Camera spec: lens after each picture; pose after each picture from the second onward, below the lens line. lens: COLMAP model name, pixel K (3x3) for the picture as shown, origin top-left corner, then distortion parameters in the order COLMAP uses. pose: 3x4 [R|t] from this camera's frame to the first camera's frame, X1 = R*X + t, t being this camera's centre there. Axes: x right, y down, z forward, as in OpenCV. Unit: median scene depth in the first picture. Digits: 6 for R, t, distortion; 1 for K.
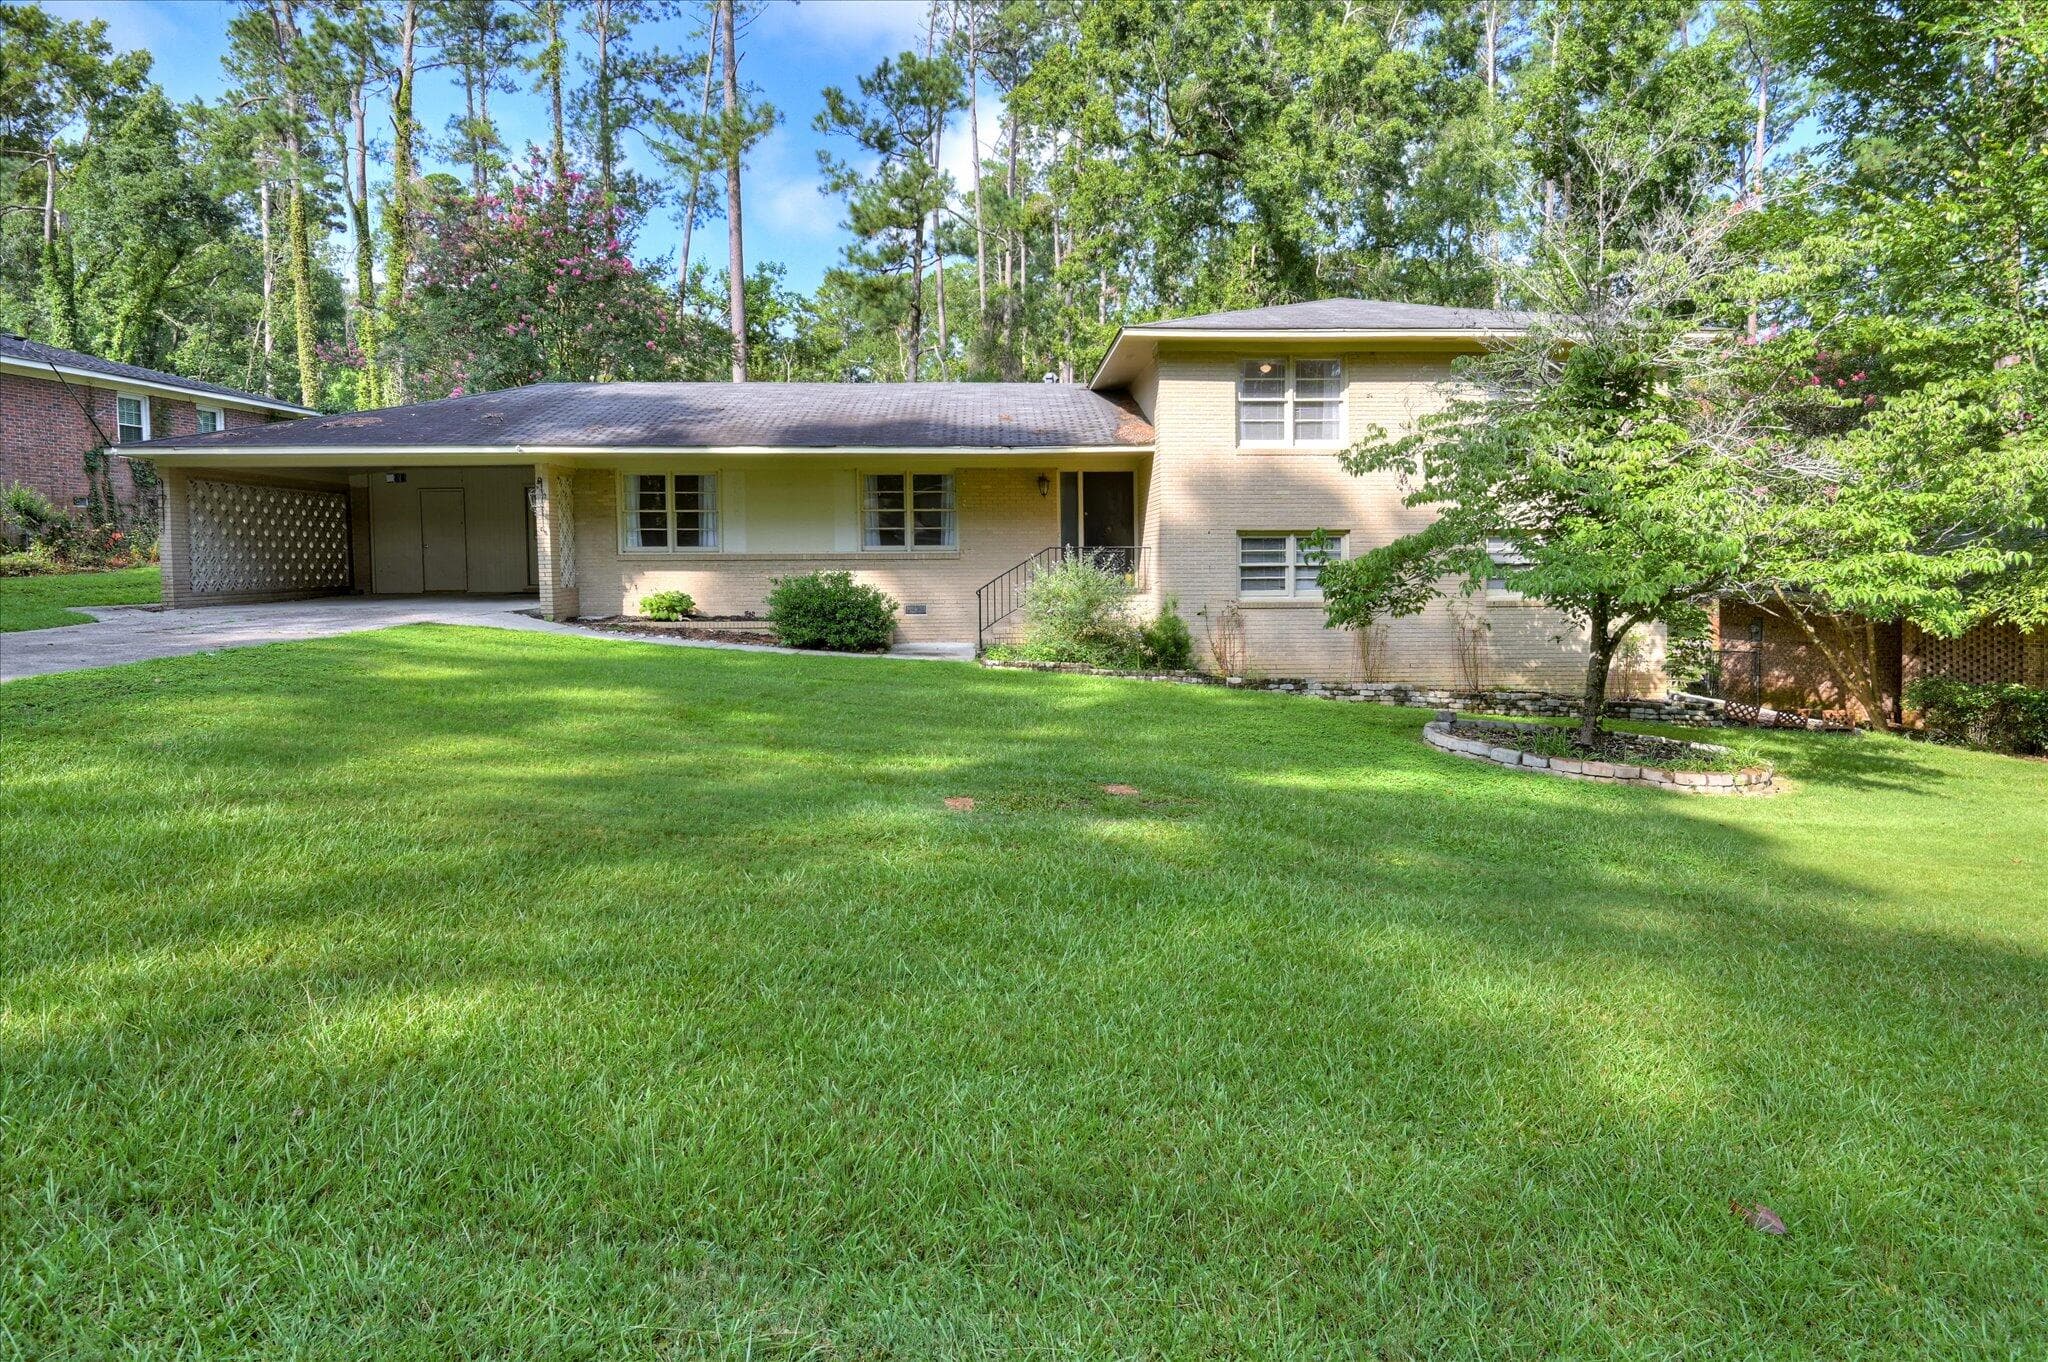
lens RADIAL K [[1223.9, 0, 1024.0], [0, 1223.9, 681.0], [0, 0, 1]] dist [-0.001788, -0.019136]
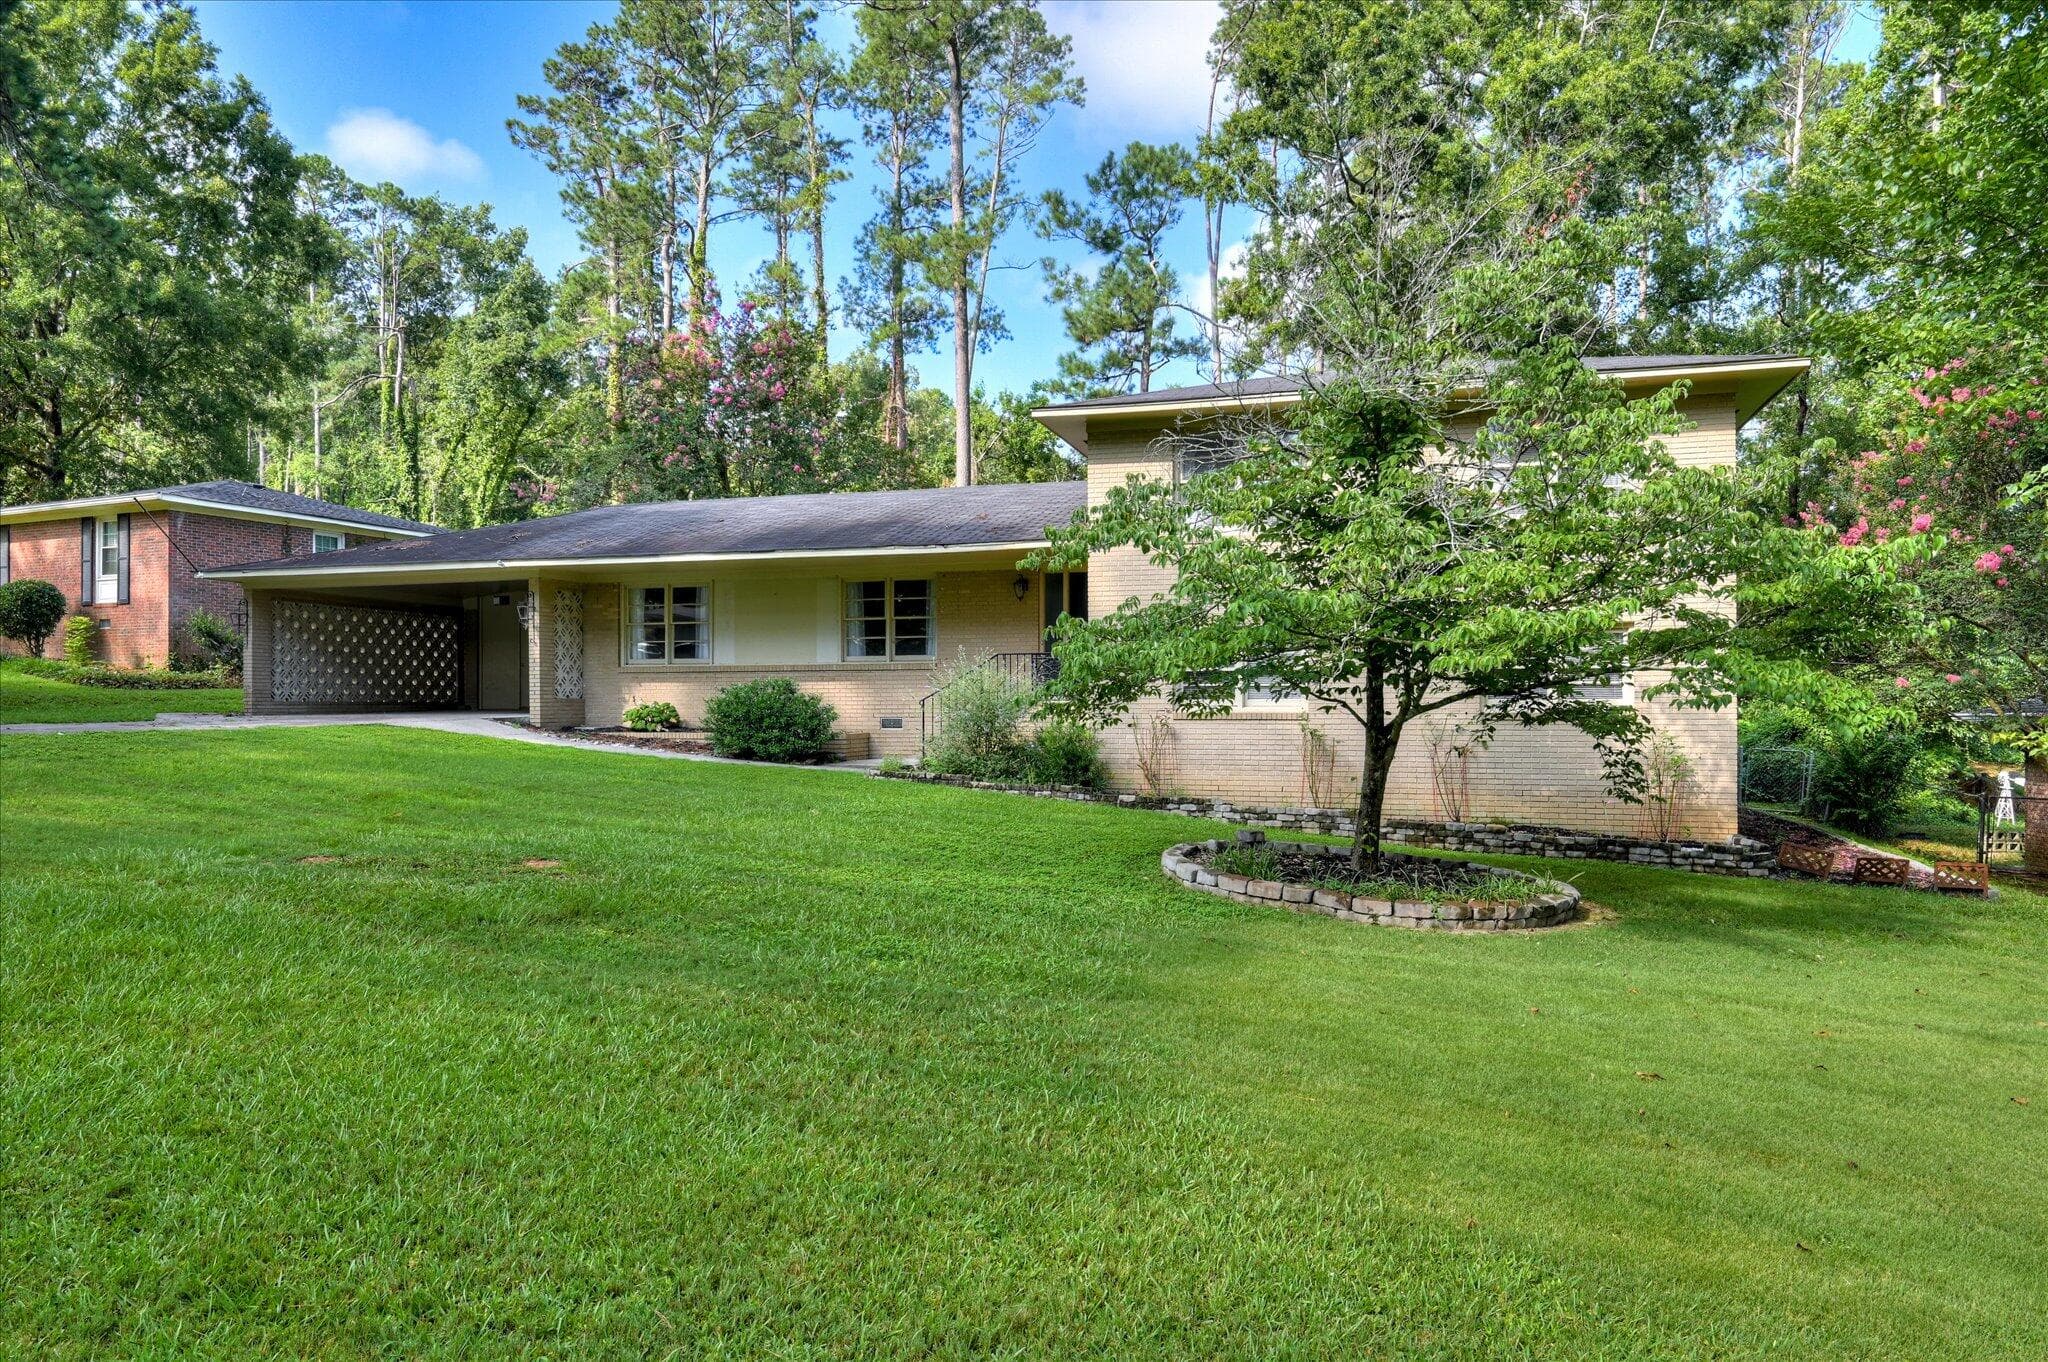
lens RADIAL K [[1365.5, 0, 1023.2], [0, 1365.5, 765.6], [0, 0, 1]] dist [0.006557, 0.000859]
pose [[0.944994, 0.016612, -0.326665, 0.307092], [-0.035194, 0.998076, -0.051054, 0.020880], [0.325189, 0.059742, 0.943760, 0.041964]]
